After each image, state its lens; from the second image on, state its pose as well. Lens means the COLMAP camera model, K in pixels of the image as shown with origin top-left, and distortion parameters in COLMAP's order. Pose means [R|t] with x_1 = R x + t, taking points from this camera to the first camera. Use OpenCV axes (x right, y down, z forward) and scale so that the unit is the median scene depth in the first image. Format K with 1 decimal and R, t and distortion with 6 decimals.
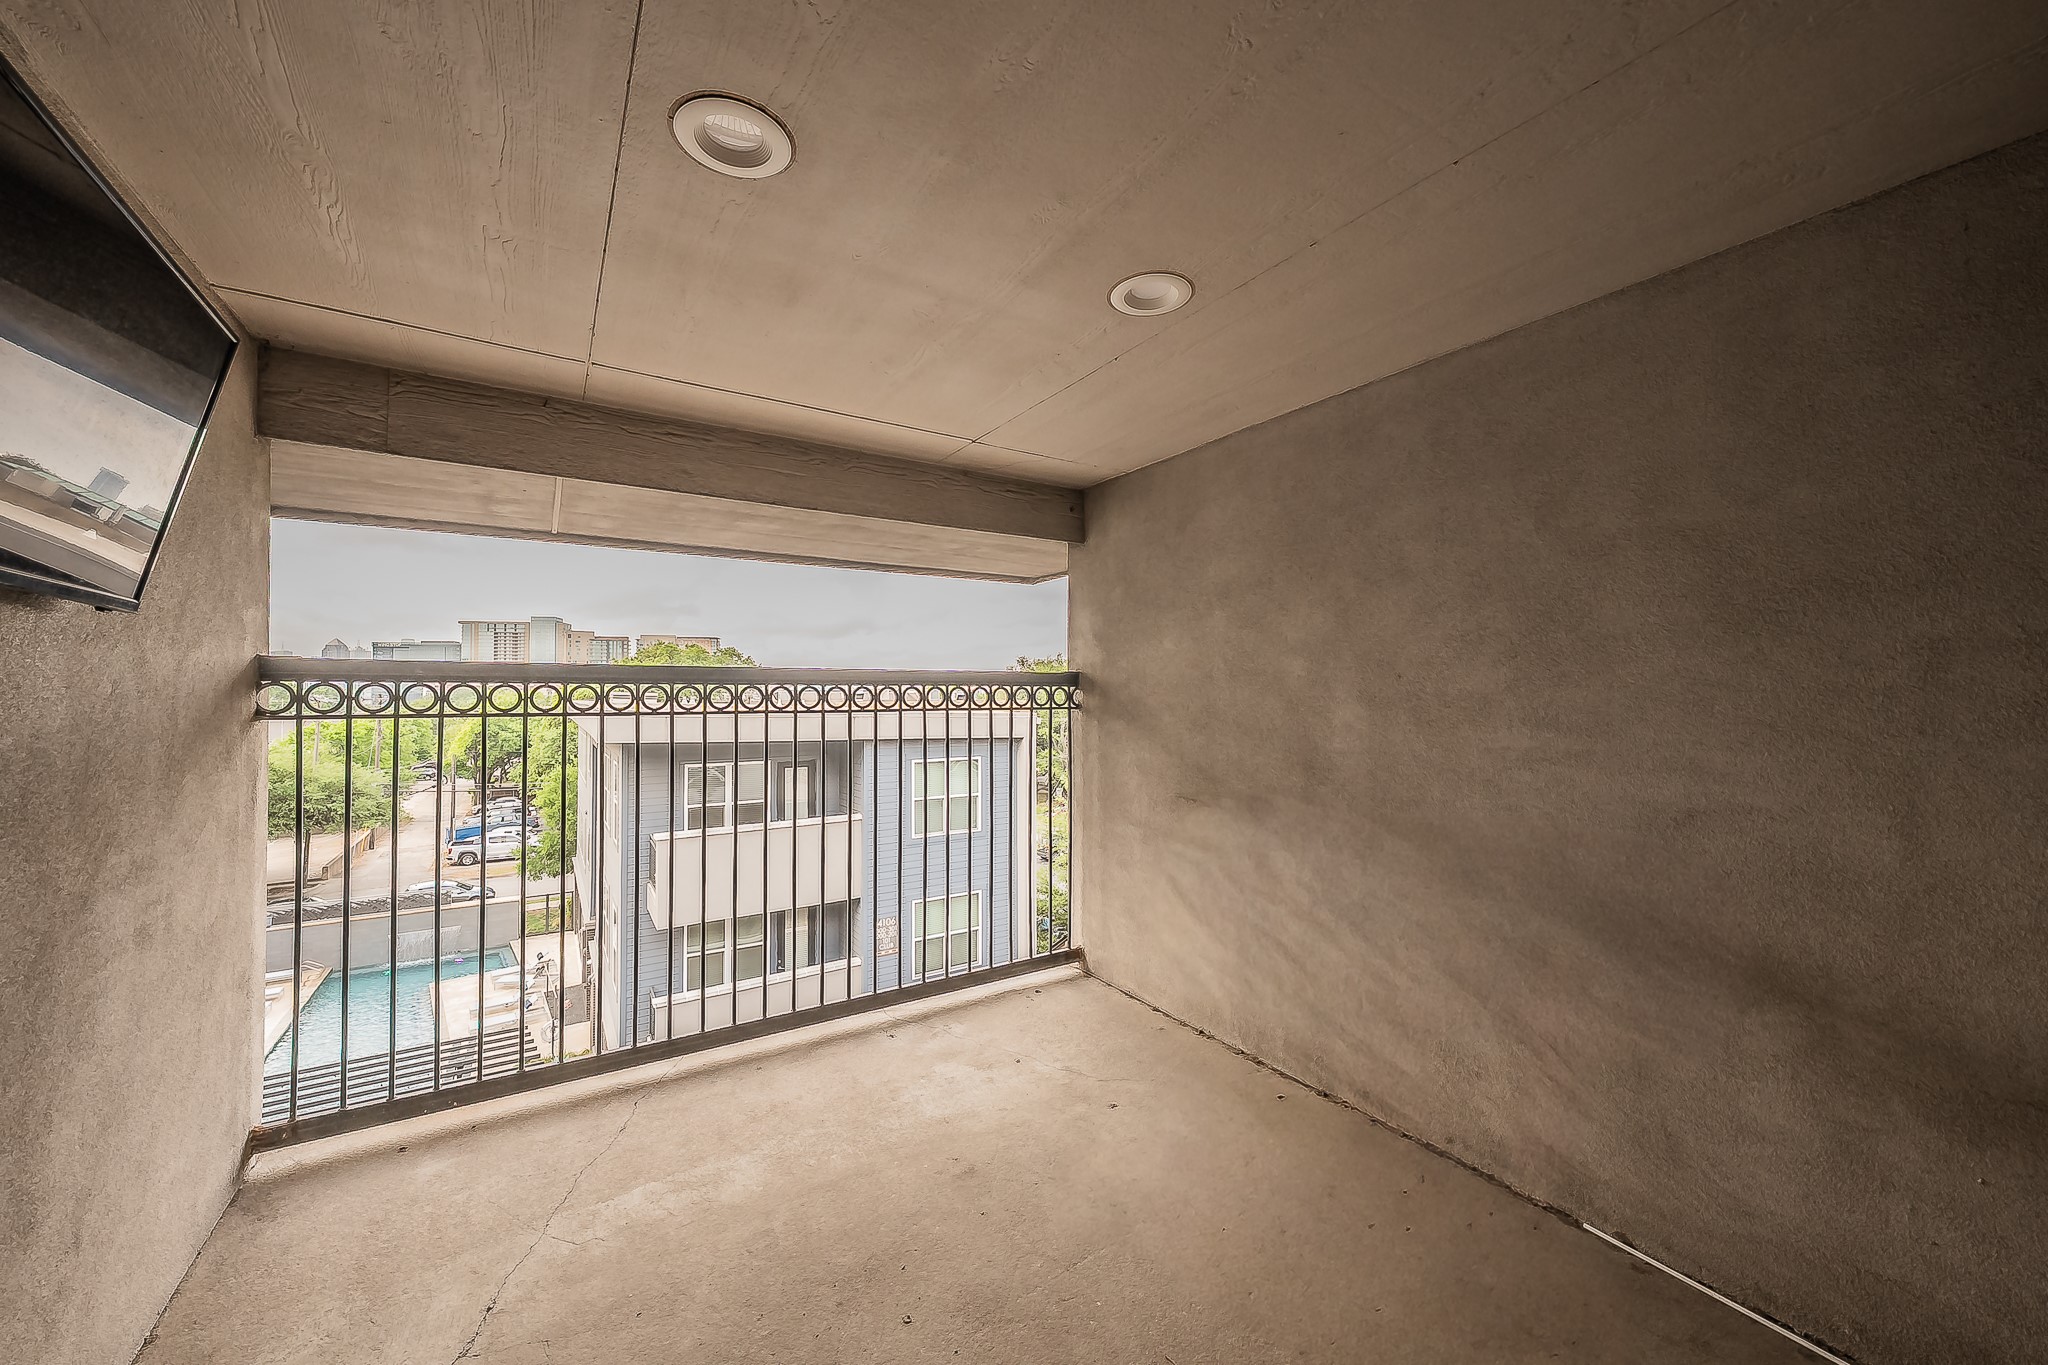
lens RADIAL K [[735.5, 0, 1022.0], [0, 735.5, 675.6], [0, 0, 1]] dist [0.000360, 0.000275]
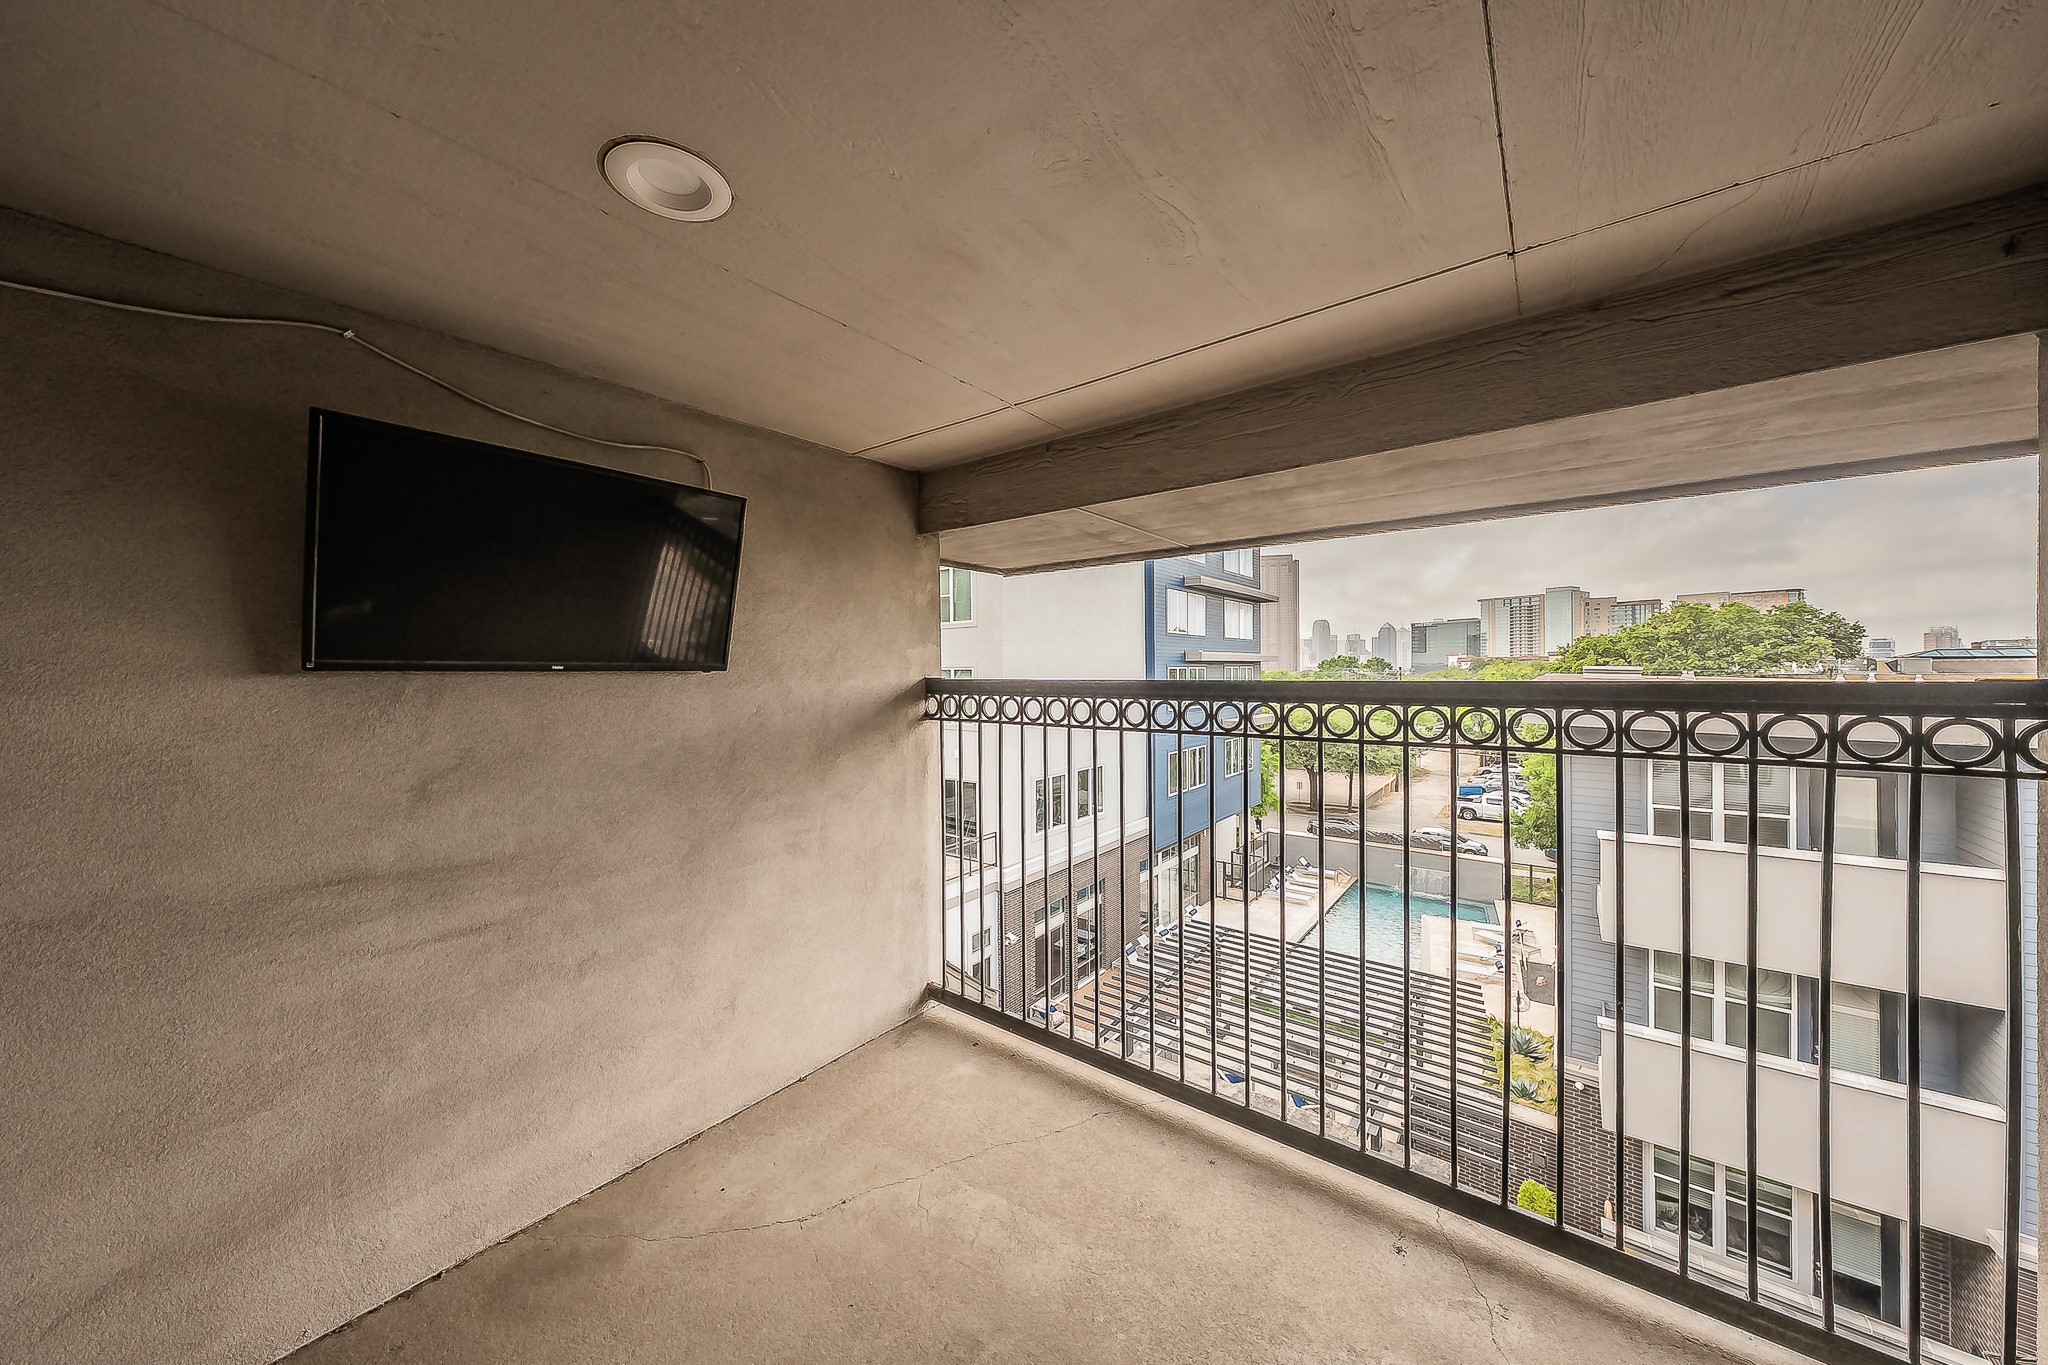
lens RADIAL K [[696.7, 0, 1027.2], [0, 696.7, 671.6], [0, 0, 1]] dist [-0.000495, 0.000000]
pose [[0.341252, 0.001298, -0.939971, 0.280225], [0.031508, 0.999421, 0.012819, -0.036319], [0.939443, -0.033992, 0.341014, 0.489115]]
